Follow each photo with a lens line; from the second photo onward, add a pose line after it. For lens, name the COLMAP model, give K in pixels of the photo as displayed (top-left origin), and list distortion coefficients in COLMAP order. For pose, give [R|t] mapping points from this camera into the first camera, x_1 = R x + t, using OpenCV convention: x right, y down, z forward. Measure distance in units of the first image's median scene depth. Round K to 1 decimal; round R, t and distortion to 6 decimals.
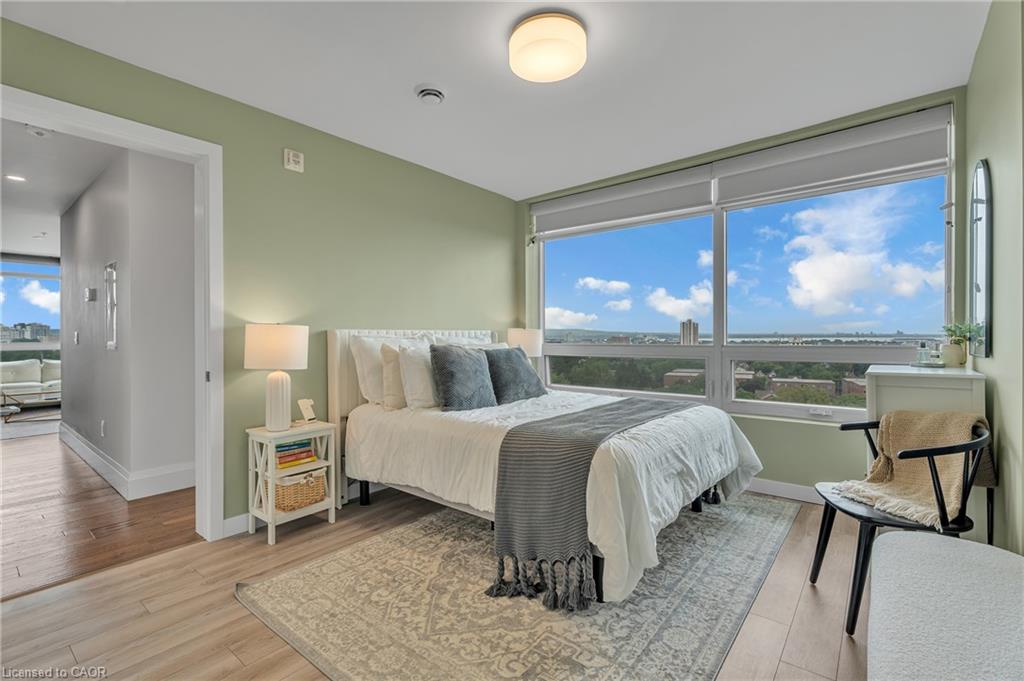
lens RADIAL K [[457.8, 0, 513.9], [0, 457.8, 337.1], [0, 0, 1]] dist [-0.001963, -0.000076]
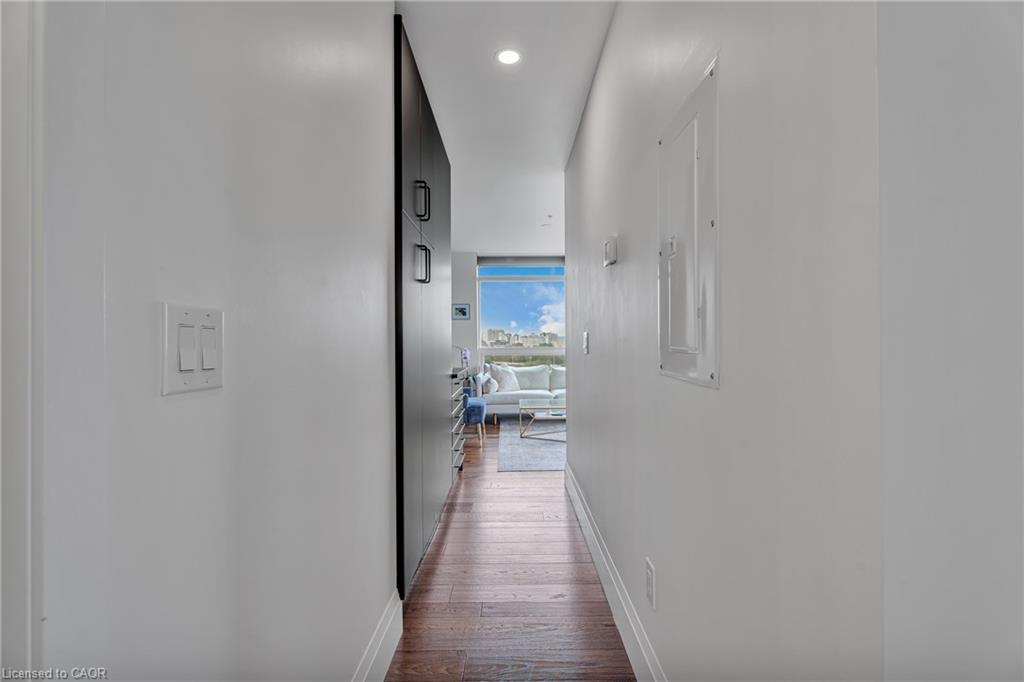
lens RADIAL K [[457.8, 0, 513.9], [0, 457.8, 337.6], [0, 0, 1]] dist [-0.001963, -0.000076]
pose [[0.629473, -0.007440, -0.776986, -0.363787], [-0.001203, 0.999944, -0.010550, 0.001659], [0.777021, 0.007576, 0.629429, 0.363208]]
